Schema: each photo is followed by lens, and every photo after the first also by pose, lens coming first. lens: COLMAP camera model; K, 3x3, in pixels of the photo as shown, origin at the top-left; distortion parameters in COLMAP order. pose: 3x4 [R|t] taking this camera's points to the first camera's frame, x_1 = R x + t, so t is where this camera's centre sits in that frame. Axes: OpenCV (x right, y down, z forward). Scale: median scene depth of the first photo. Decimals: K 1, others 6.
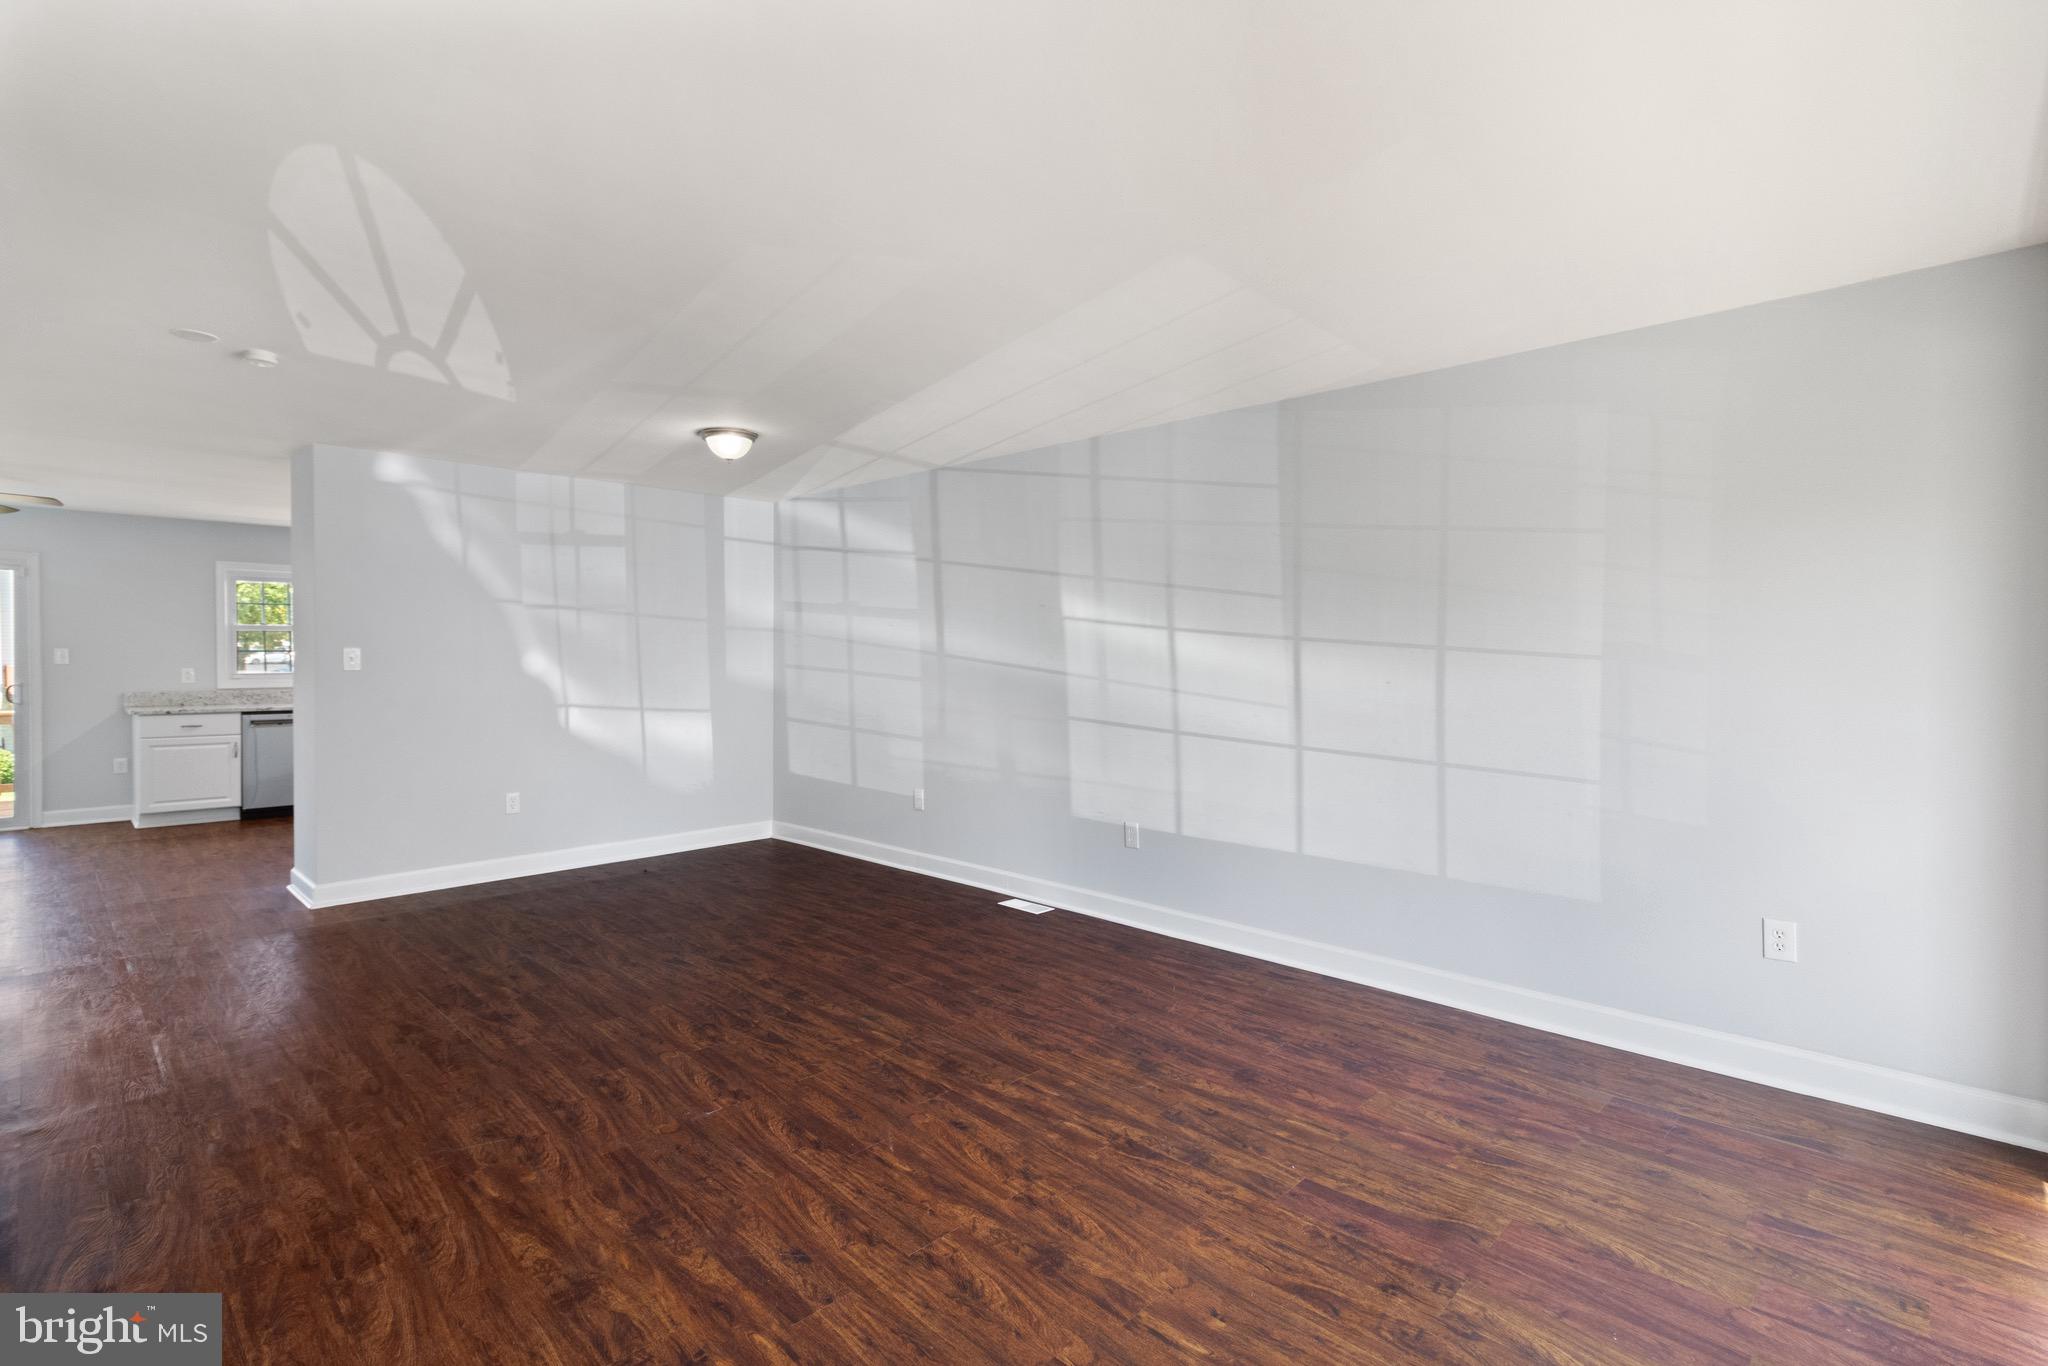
lens RADIAL K [[962.8, 0, 1030.8], [0, 962.8, 679.0], [0, 0, 1]] dist [0.000672, -0.001068]
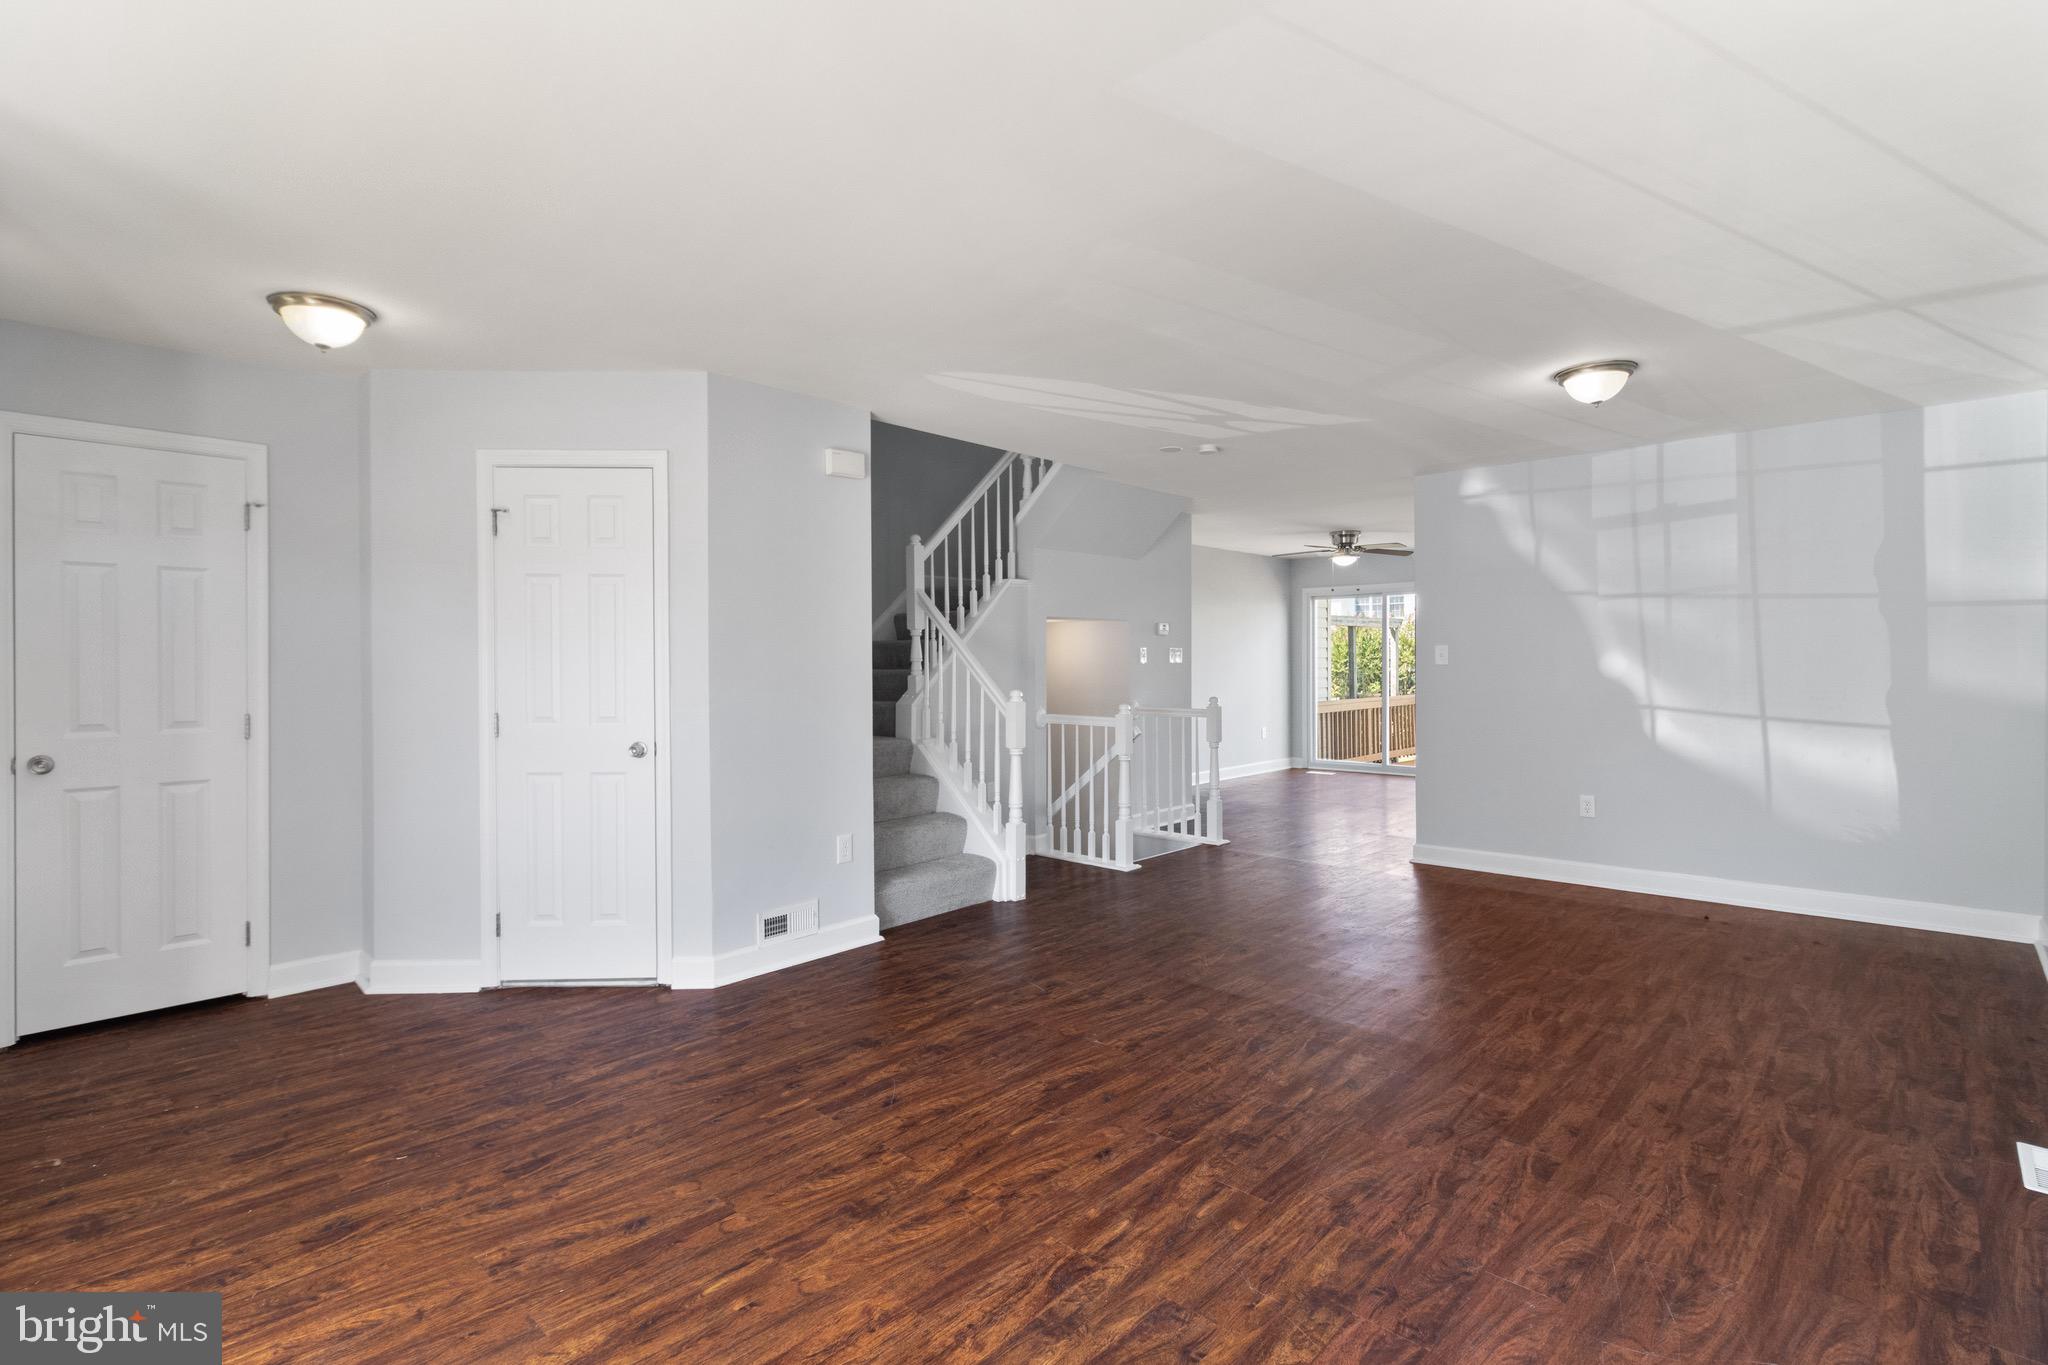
lens RADIAL K [[962.8, 0, 1008.4], [0, 962.8, 676.8], [0, 0, 1]] dist [0.000672, -0.001068]
pose [[0.004192, 0.014282, -0.999889, 0.685118], [-0.014067, 0.999800, 0.014221, -0.007832], [0.999892, 0.014006, 0.004392, 0.723027]]
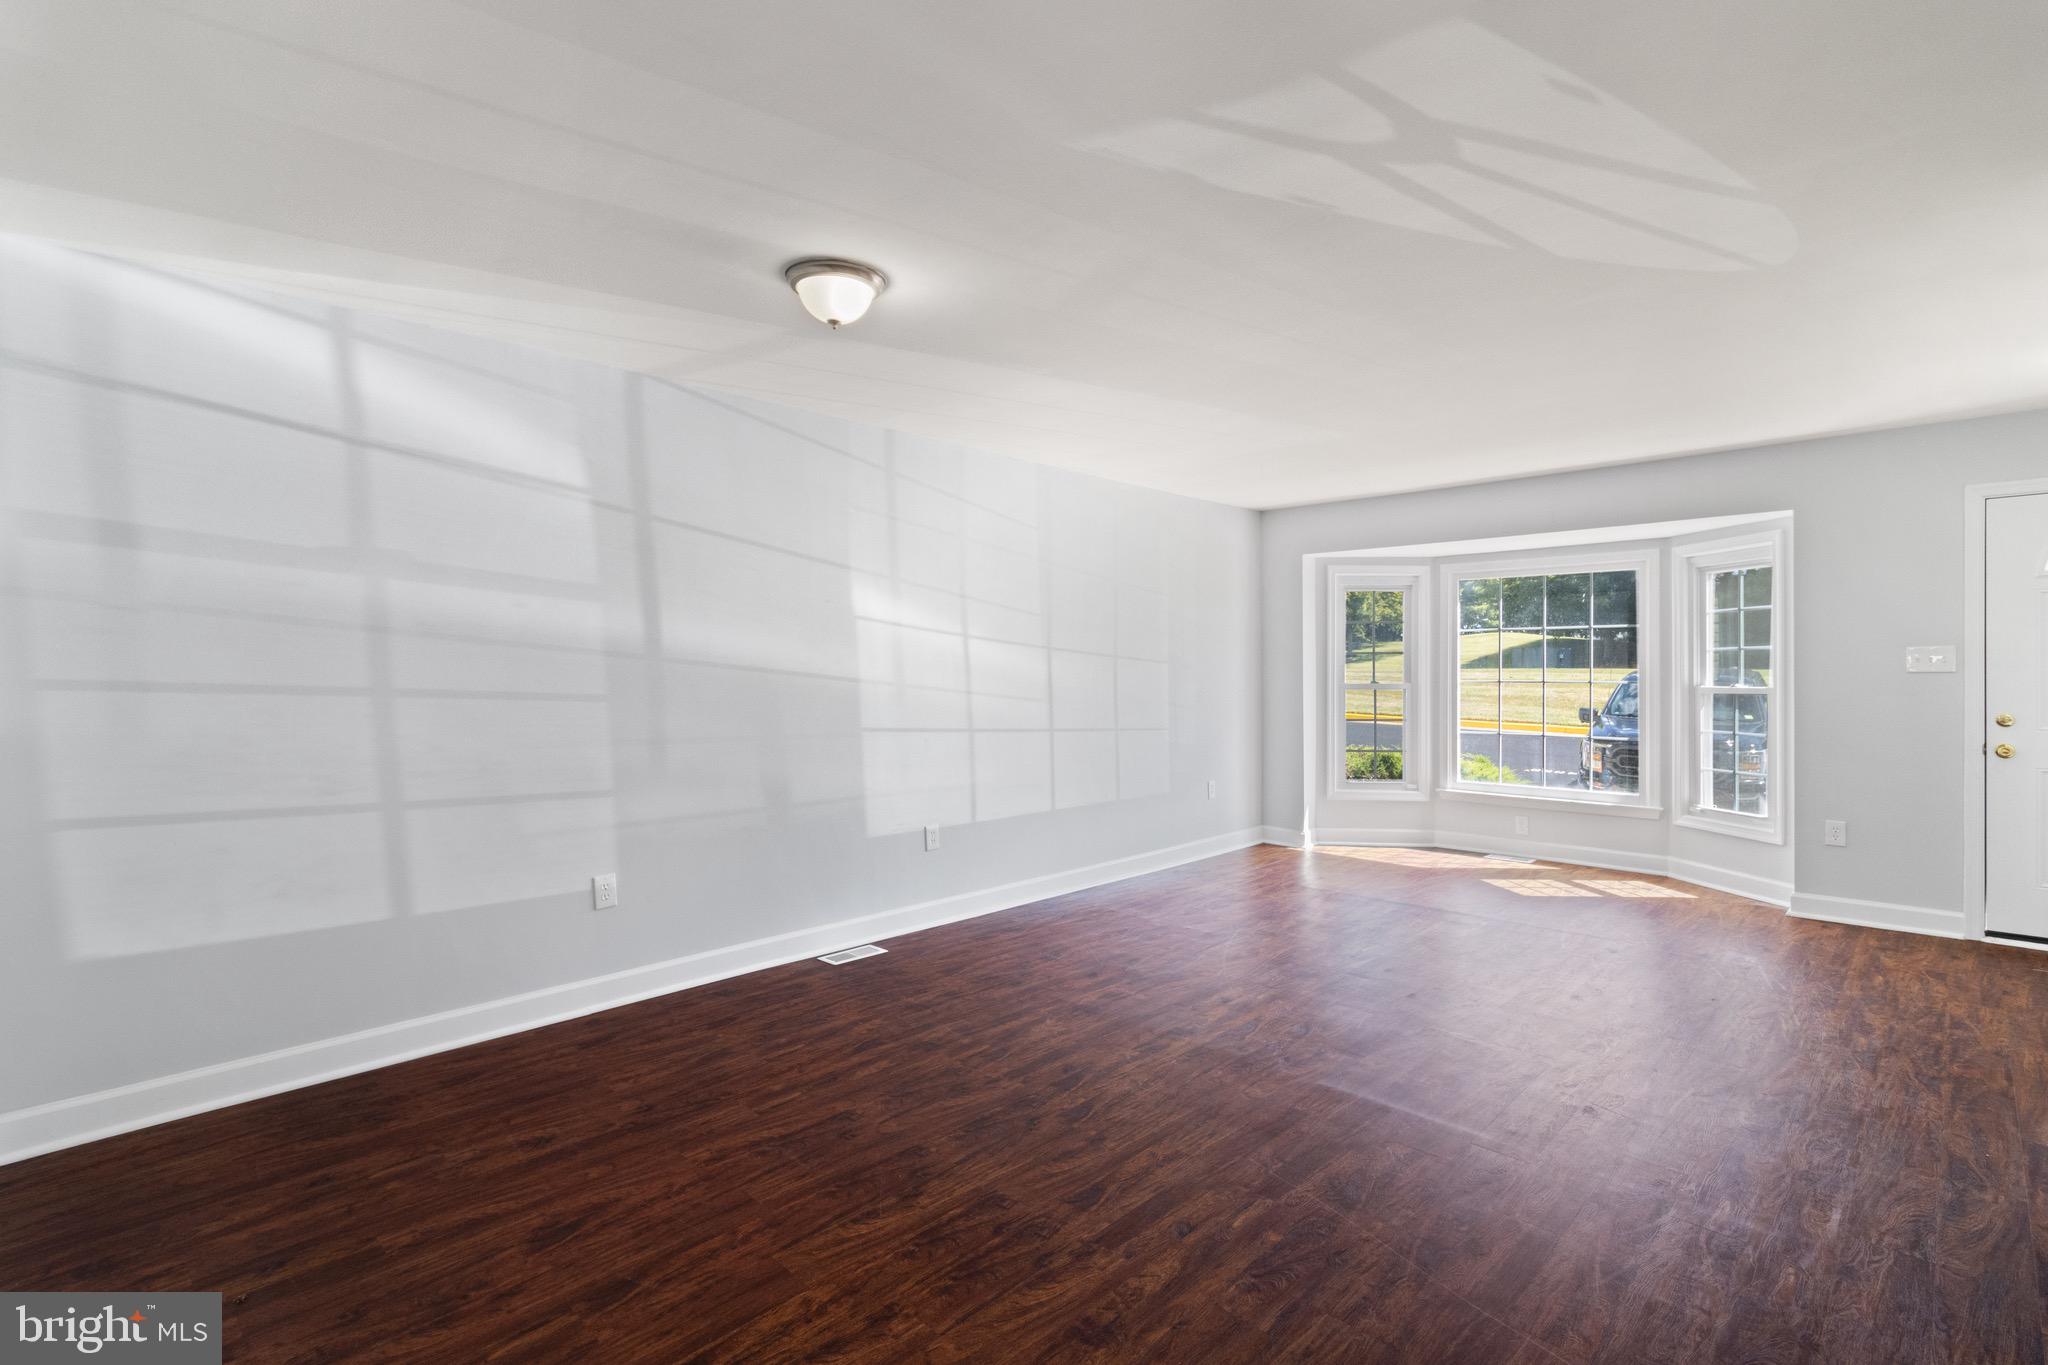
lens RADIAL K [[962.8, 0, 1022.7], [0, 962.8, 675.4], [0, 0, 1]] dist [0.000672, -0.001068]
pose [[0.006964, -0.014631, 0.999869, -1.271576], [0.021901, 0.999655, 0.014475, -0.028467], [-0.999736, 0.021797, 0.007282, 1.257345]]
